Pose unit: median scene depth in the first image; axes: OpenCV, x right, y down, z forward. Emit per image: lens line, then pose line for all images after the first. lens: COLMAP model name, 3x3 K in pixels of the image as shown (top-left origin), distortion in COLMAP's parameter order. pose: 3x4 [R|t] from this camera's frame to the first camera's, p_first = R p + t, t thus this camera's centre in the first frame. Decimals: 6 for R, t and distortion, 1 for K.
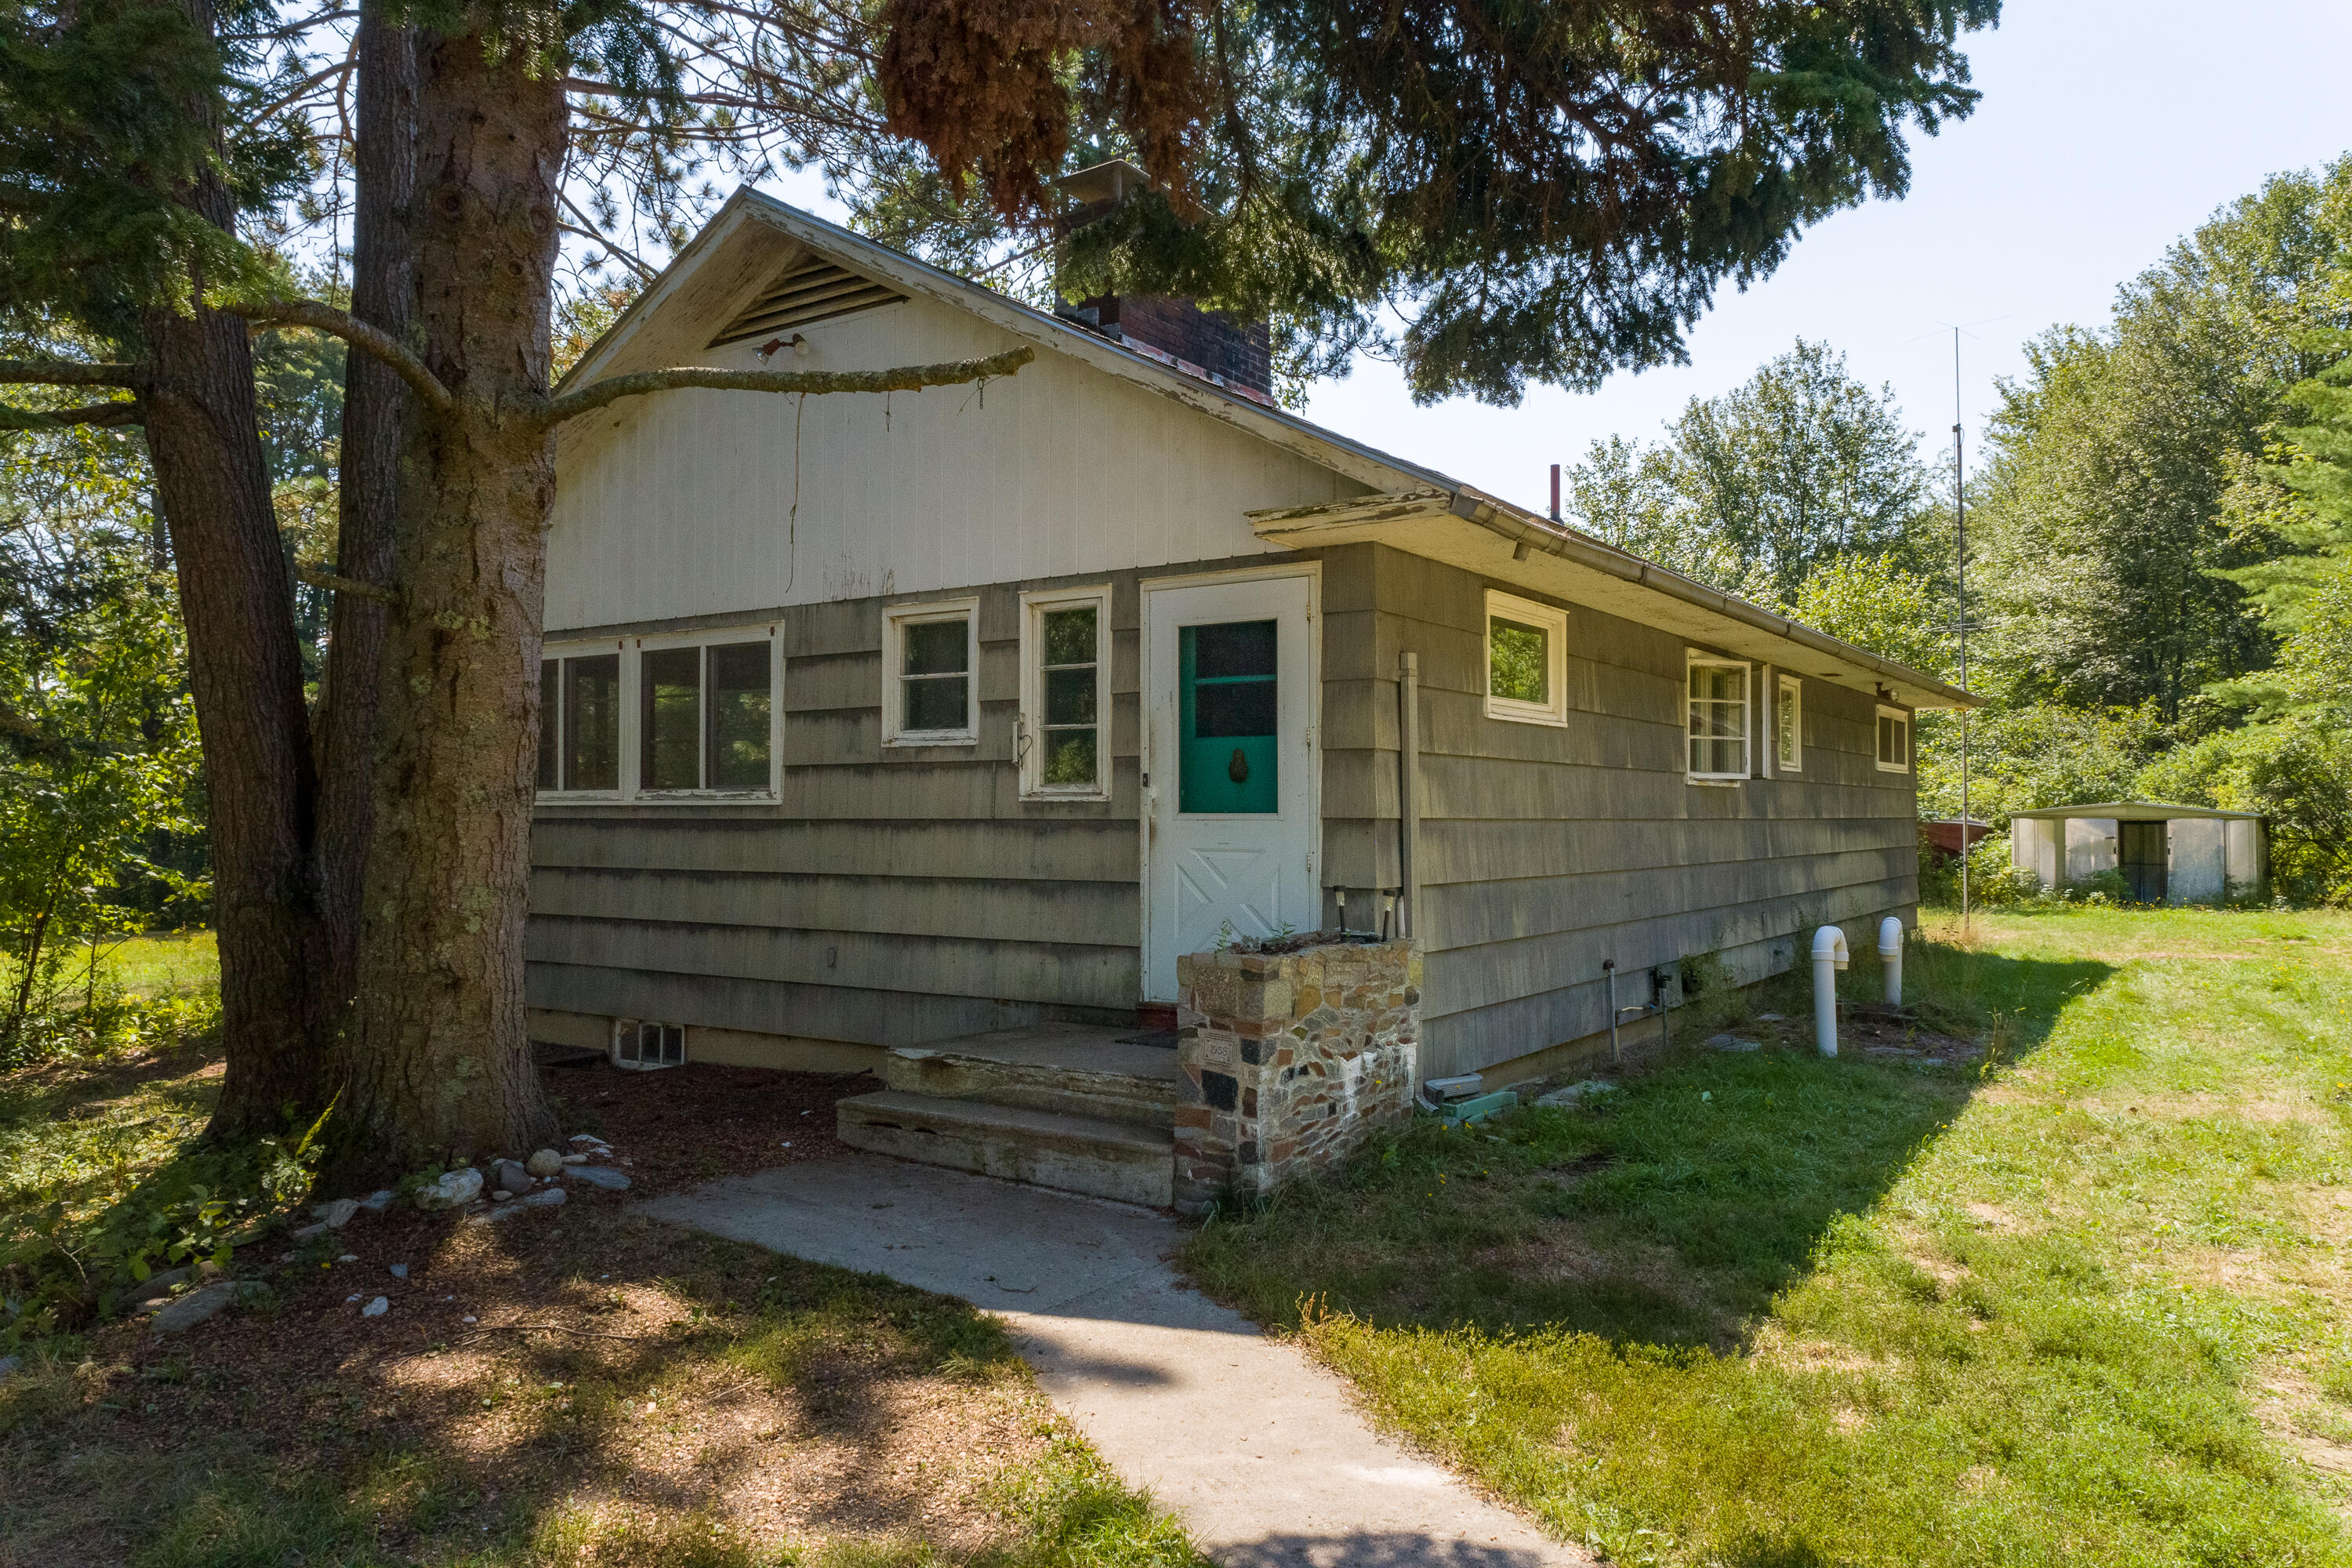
lens RADIAL K [[1600.3, 0, 1176.7], [0, 1600.3, 786.5], [0, 0, 1]] dist [0.040560, 0.002816]
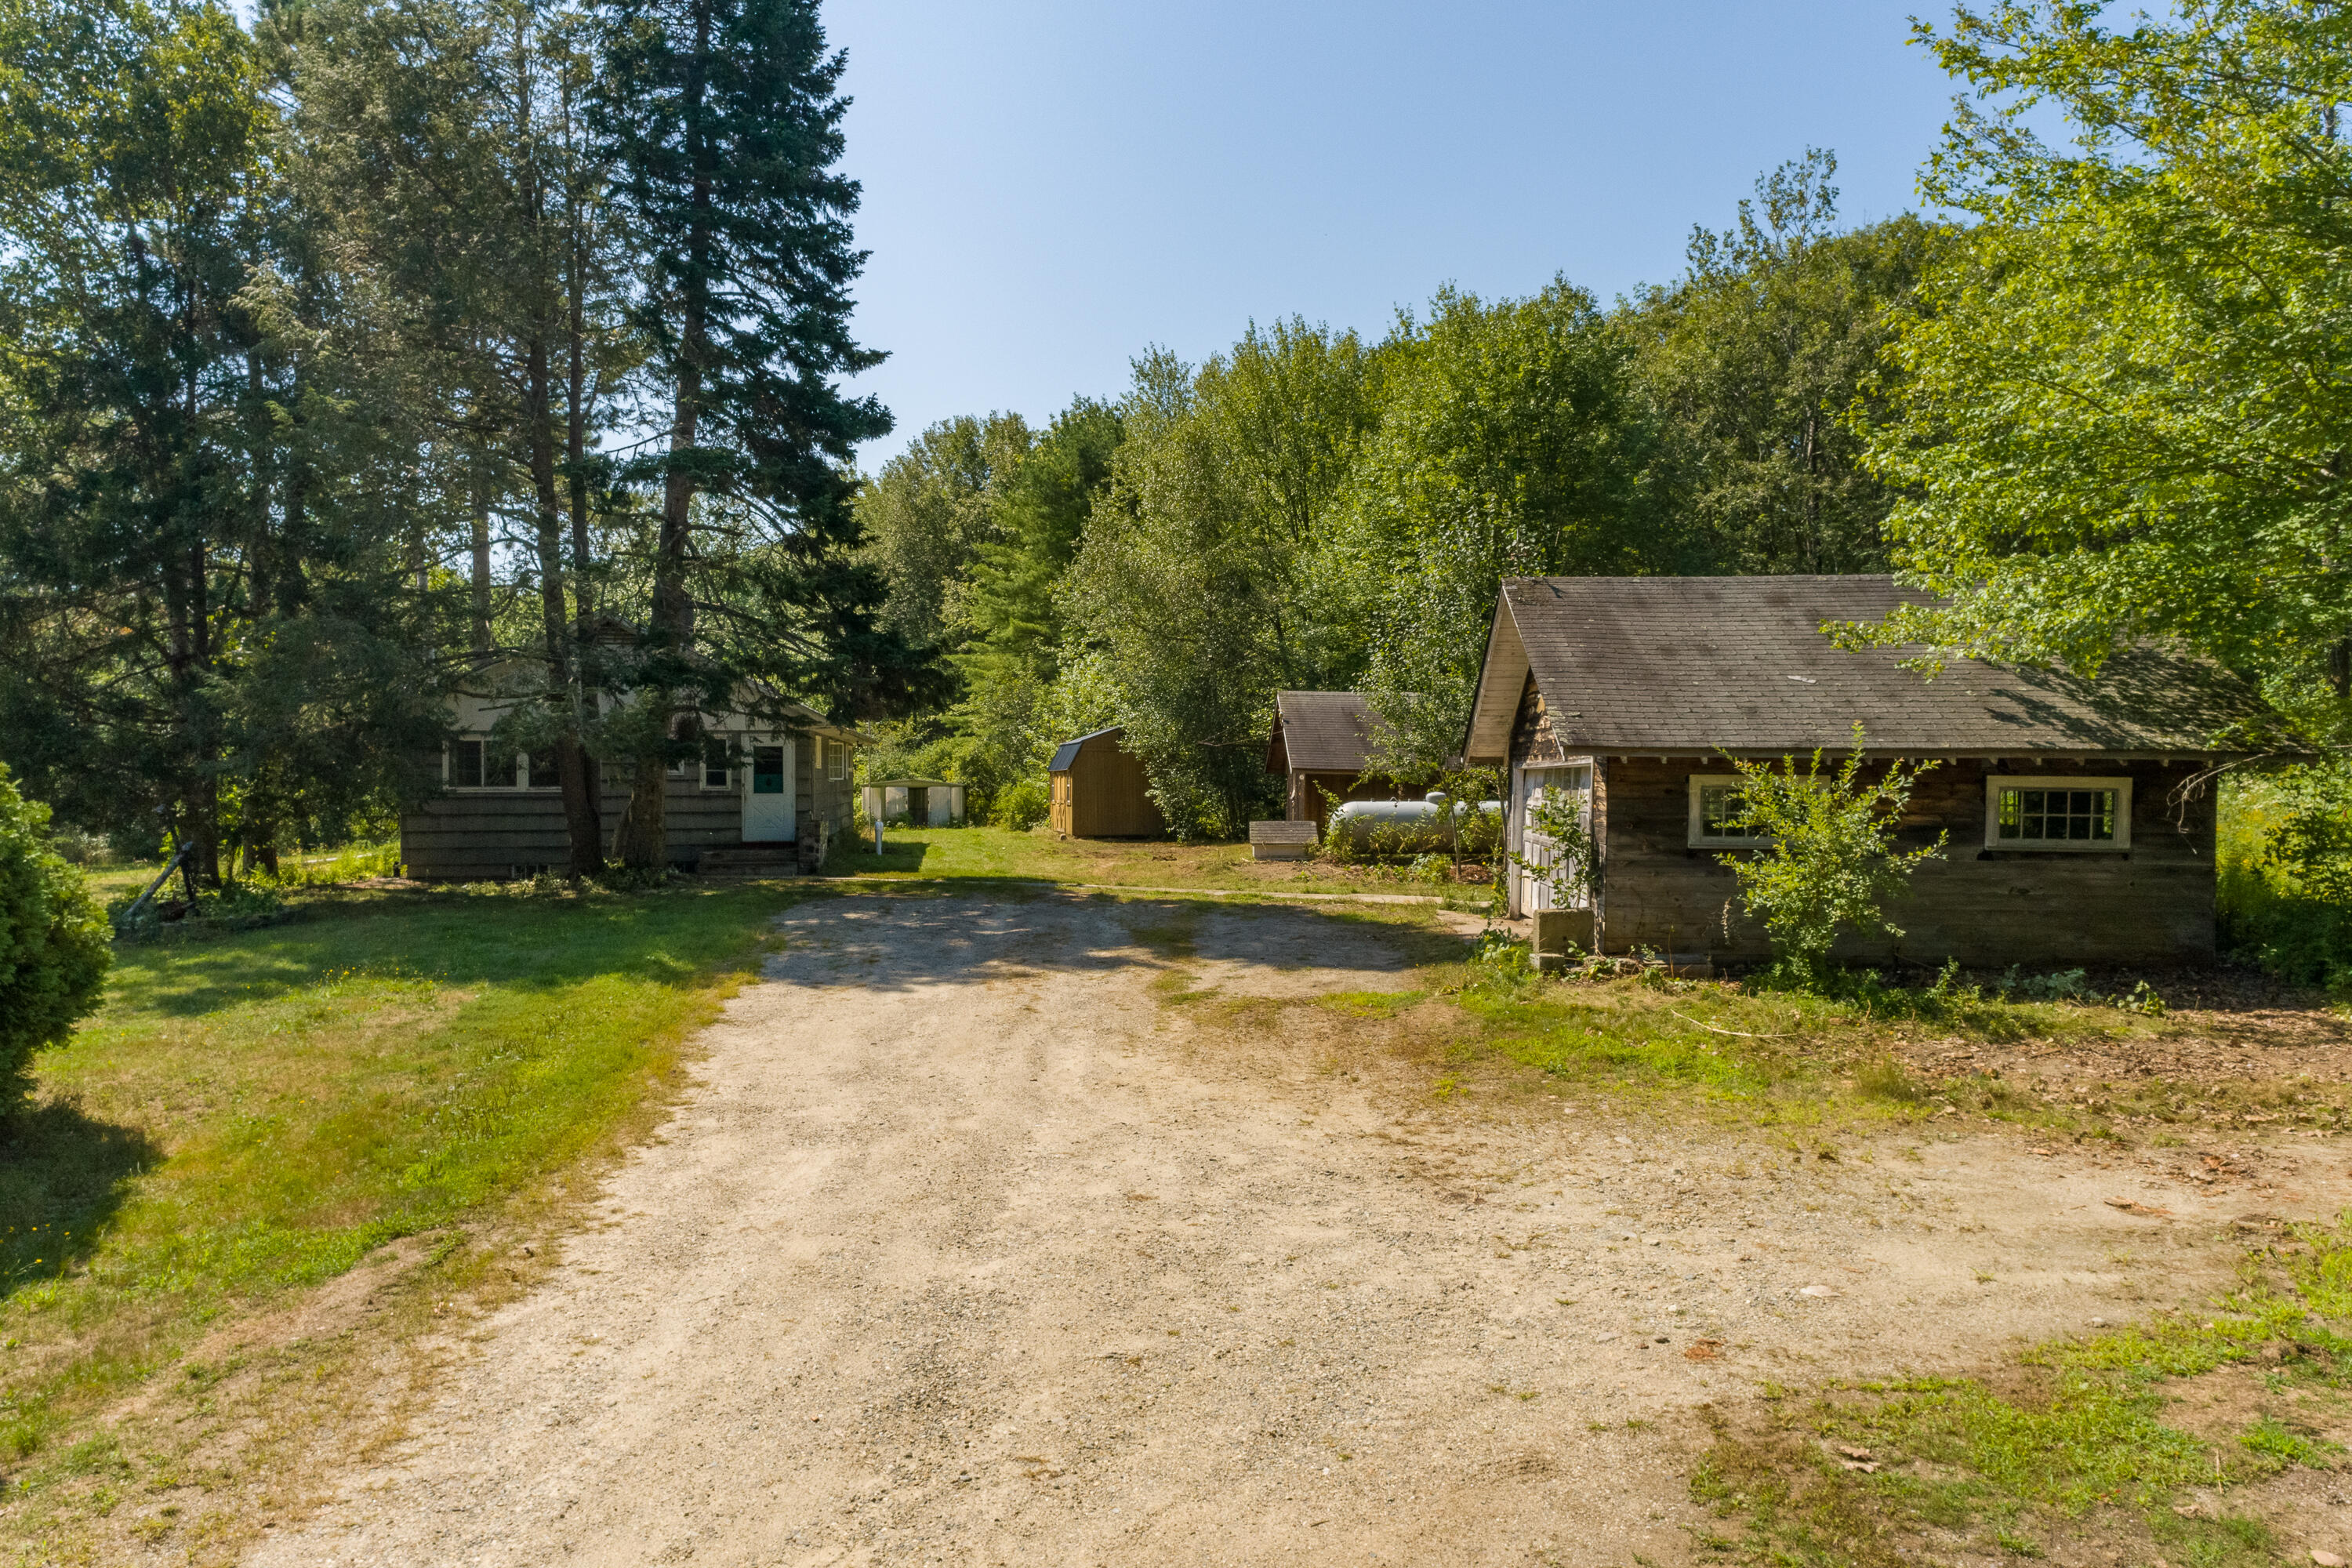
lens RADIAL K [[1600.3, 0, 1177.0], [0, 1600.3, 780.7], [0, 0, 1]] dist [0.040560, 0.002816]
pose [[0.745894, -0.007053, 0.666027, -0.522227], [-0.005899, 0.999835, 0.017194, -0.025187], [-0.666038, -0.016753, 0.745729, -0.748293]]
